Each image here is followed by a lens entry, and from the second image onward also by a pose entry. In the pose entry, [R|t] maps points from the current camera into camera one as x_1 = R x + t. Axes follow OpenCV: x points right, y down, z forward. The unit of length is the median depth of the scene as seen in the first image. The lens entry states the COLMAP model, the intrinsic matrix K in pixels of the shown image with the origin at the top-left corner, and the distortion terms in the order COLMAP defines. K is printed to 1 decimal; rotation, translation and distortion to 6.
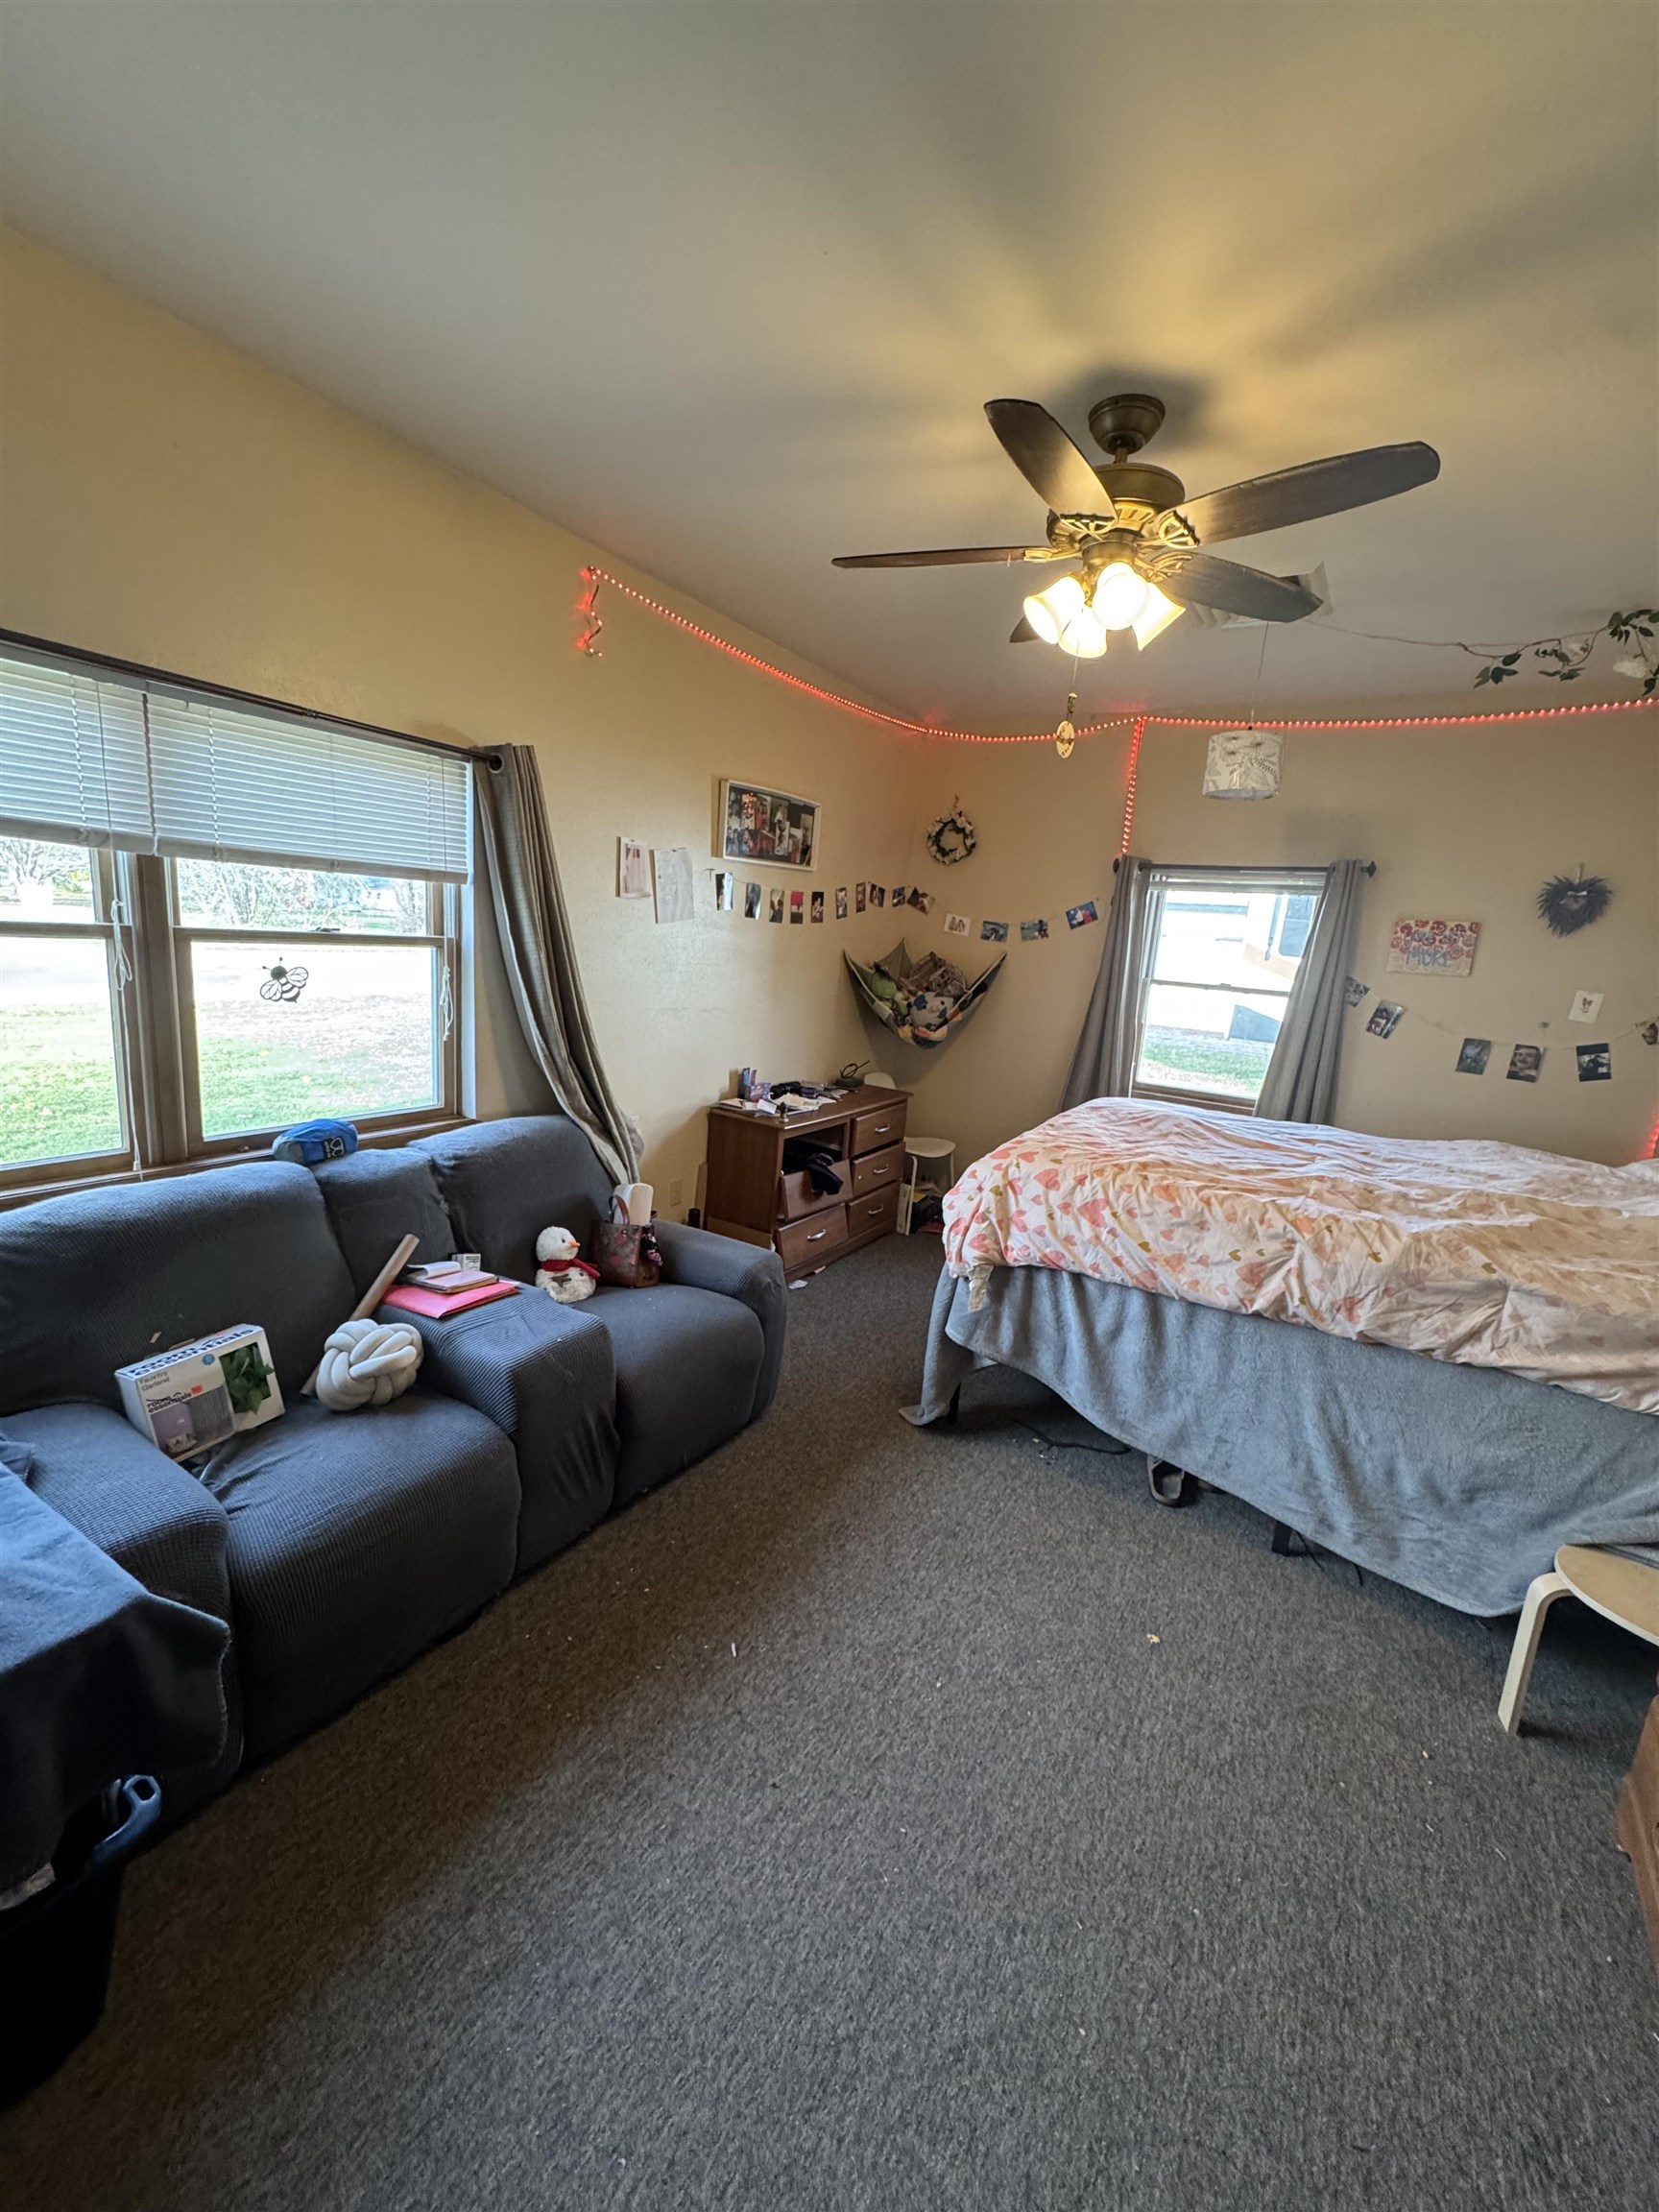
lens RADIAL K [[882.3, 0, 826.1], [0, 882.3, 1103.4], [0, 0, 1]] dist [-0.002988, 0.000057]
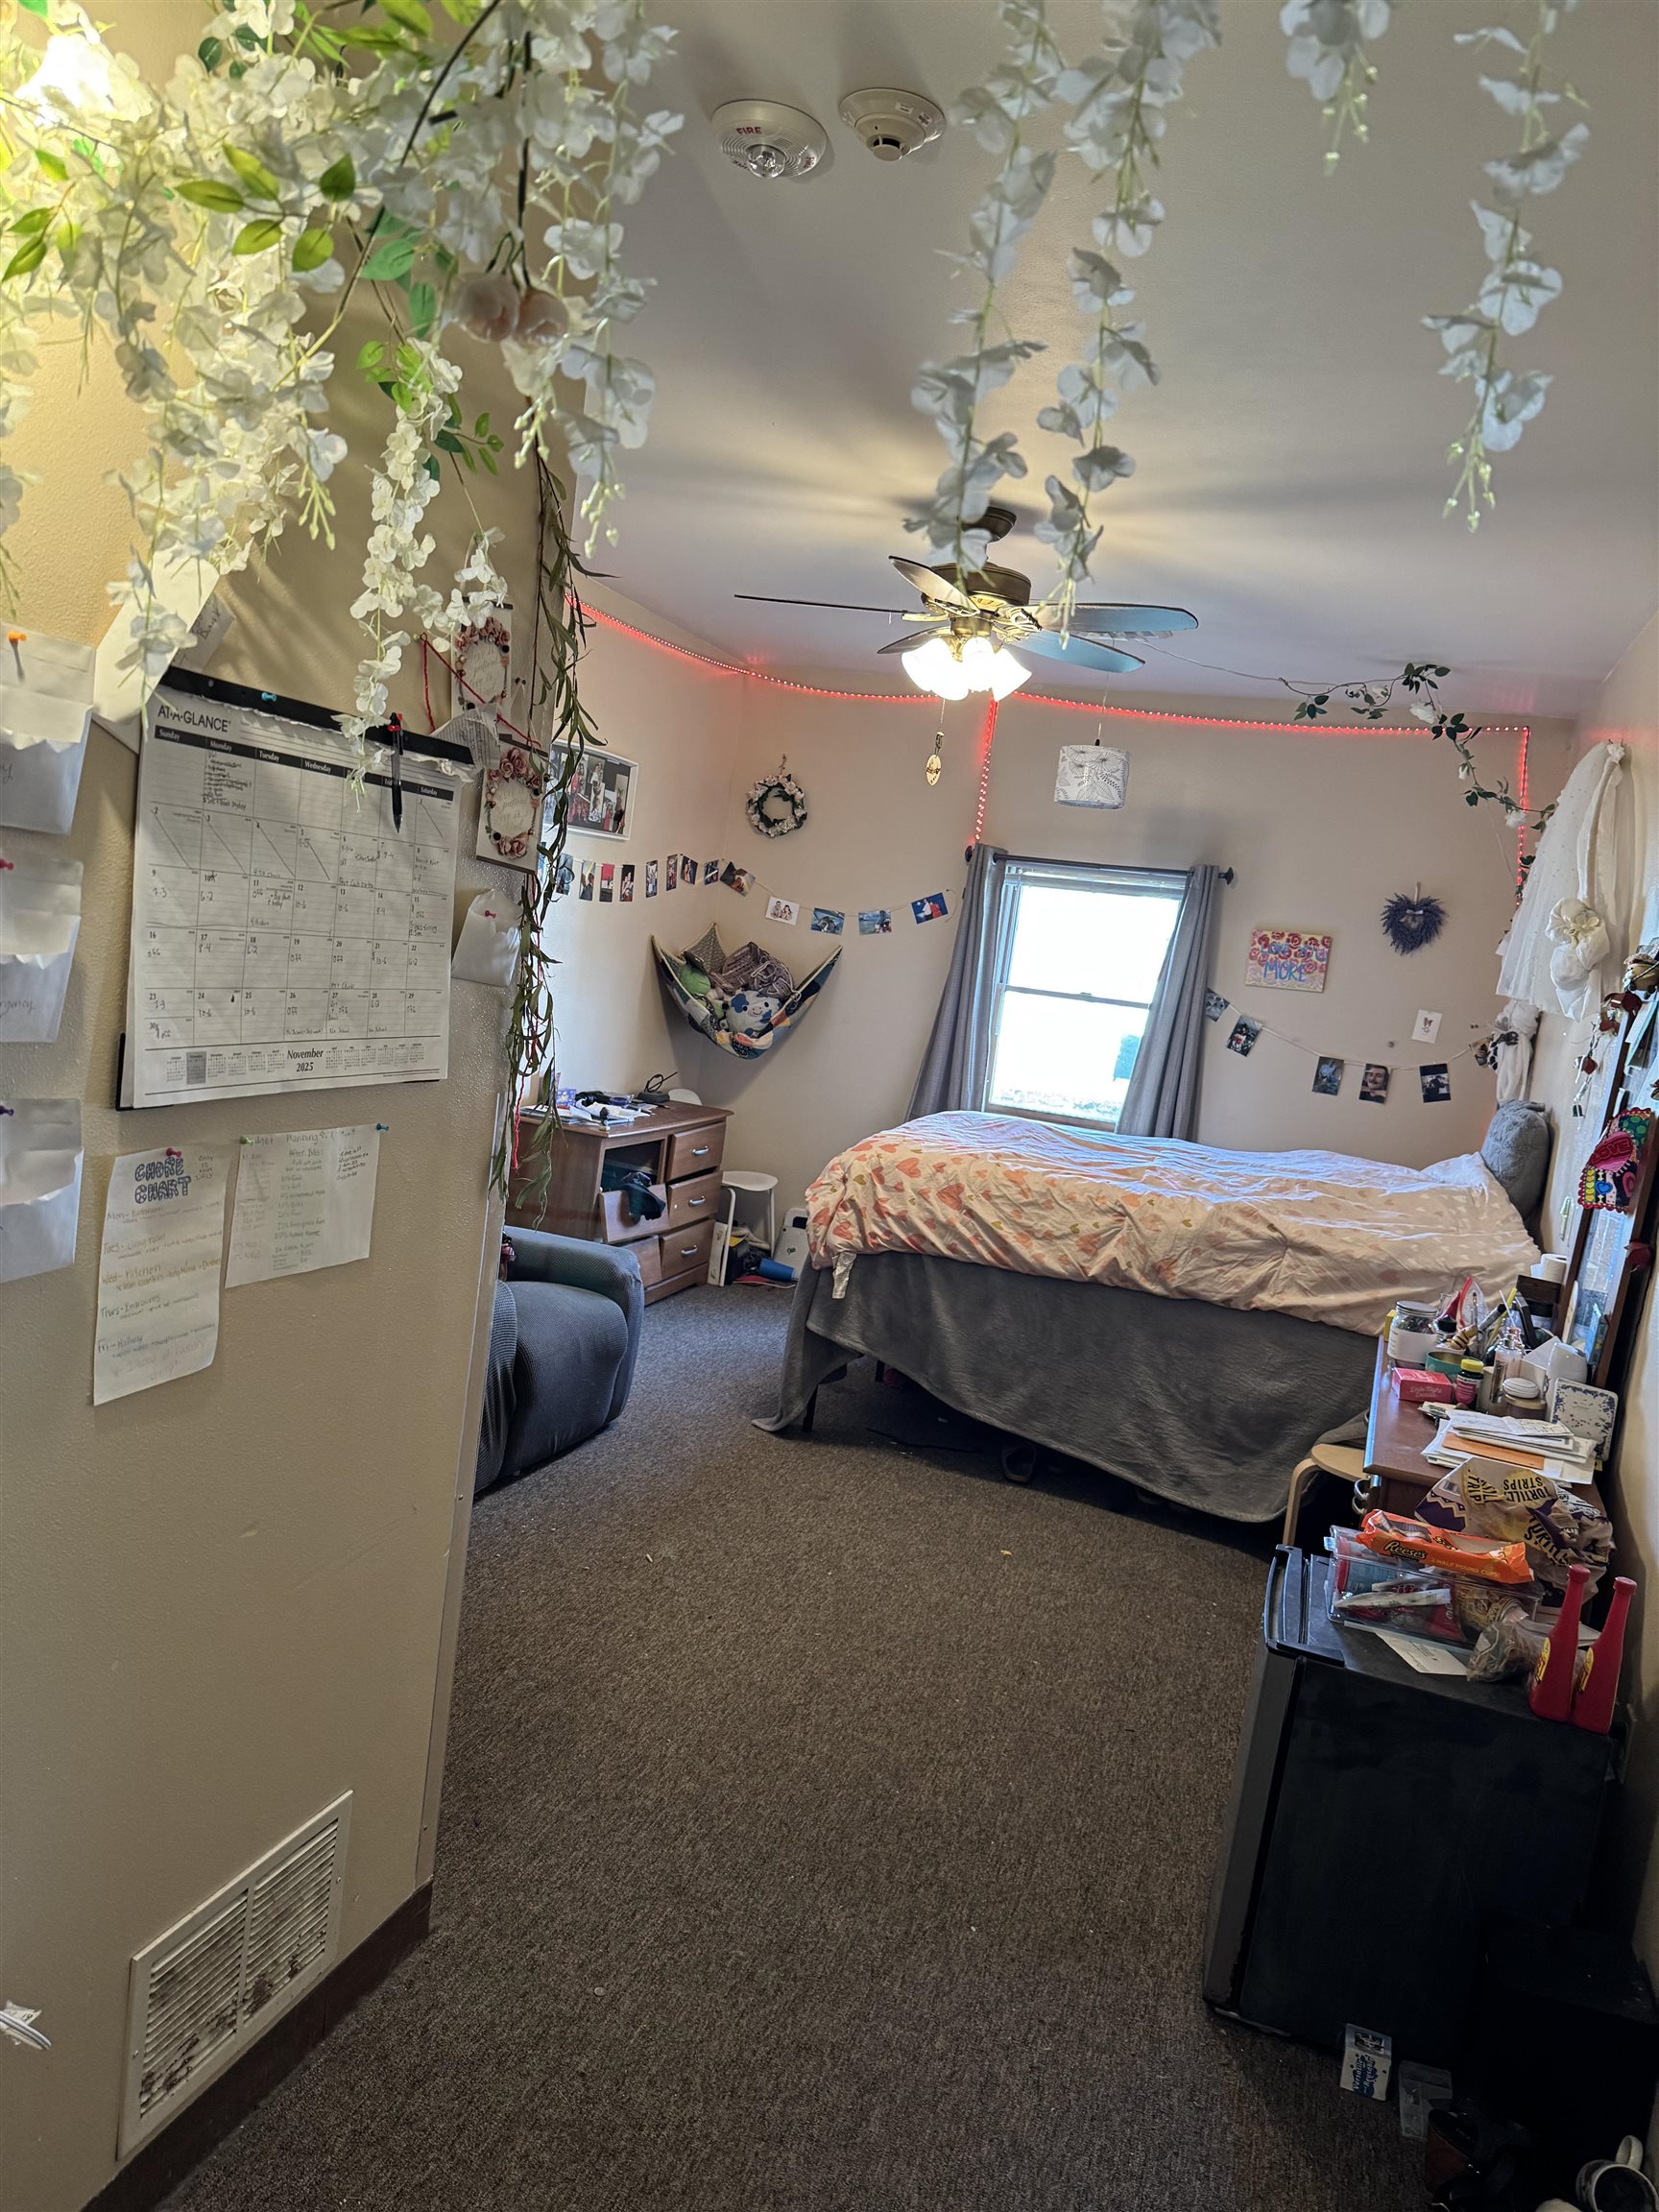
lens RADIAL K [[1540.1, 0, 808.9], [0, 1540.1, 1107.5], [0, 0, 1]] dist [0.134545, -0.190294]
pose [[0.975296, 0.021422, 0.219862, -0.190824], [-0.008561, 0.998205, -0.059282, 0.089164], [-0.220737, 0.055935, 0.973728, -0.538493]]
